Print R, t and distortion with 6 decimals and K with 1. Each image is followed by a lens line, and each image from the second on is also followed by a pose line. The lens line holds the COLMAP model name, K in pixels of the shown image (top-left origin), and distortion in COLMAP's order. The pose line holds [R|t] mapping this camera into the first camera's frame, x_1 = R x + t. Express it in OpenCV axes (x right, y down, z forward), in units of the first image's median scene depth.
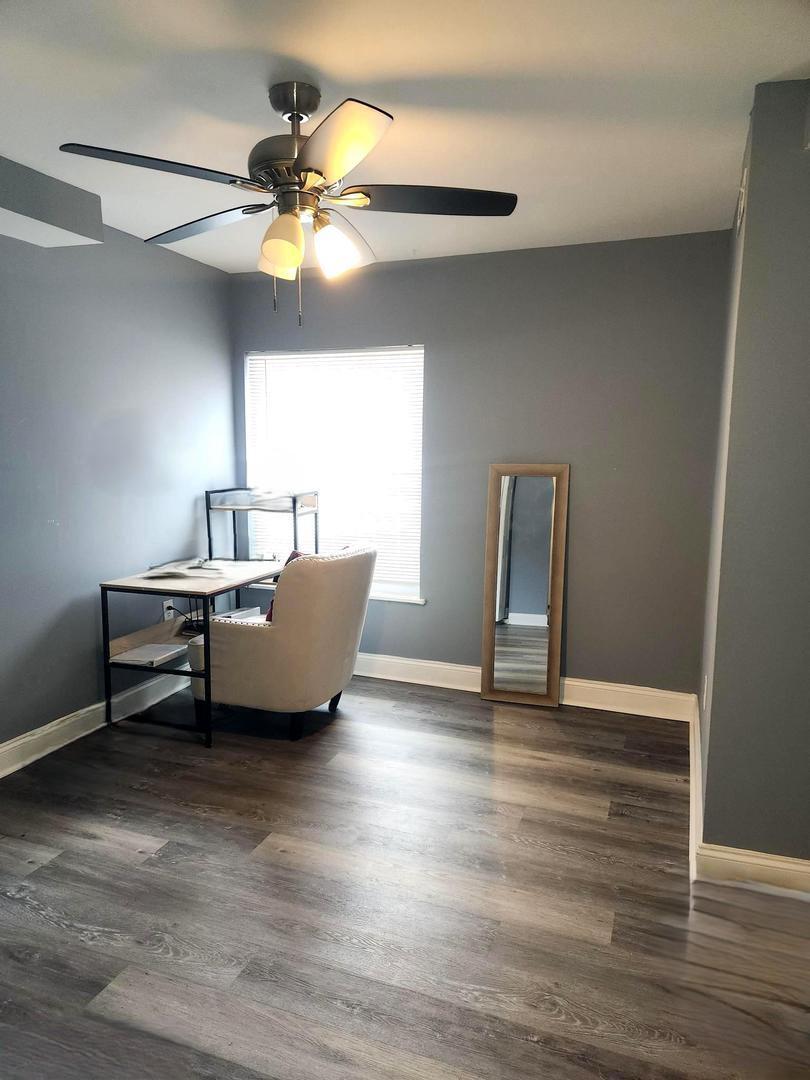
lens RADIAL K [[732.0, 0, 404.6], [0, 732.0, 541.5], [0, 0, 1]] dist [0.002465, -0.003716]
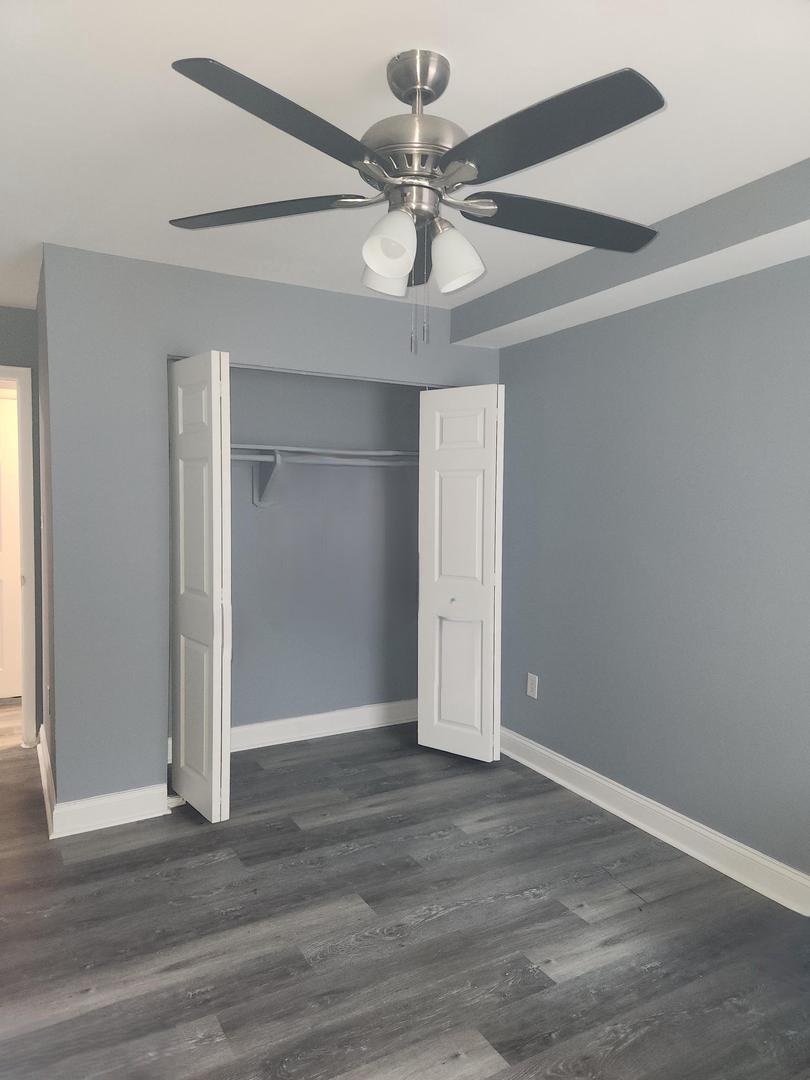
lens RADIAL K [[732.0, 0, 406.2], [0, 732.0, 534.7], [0, 0, 1]] dist [0.002465, -0.003716]
pose [[-0.646177, 0.030290, -0.762586, 0.408418], [-0.117649, 0.983315, 0.138748, -0.184315], [0.754065, 0.179374, -0.631832, 1.336853]]
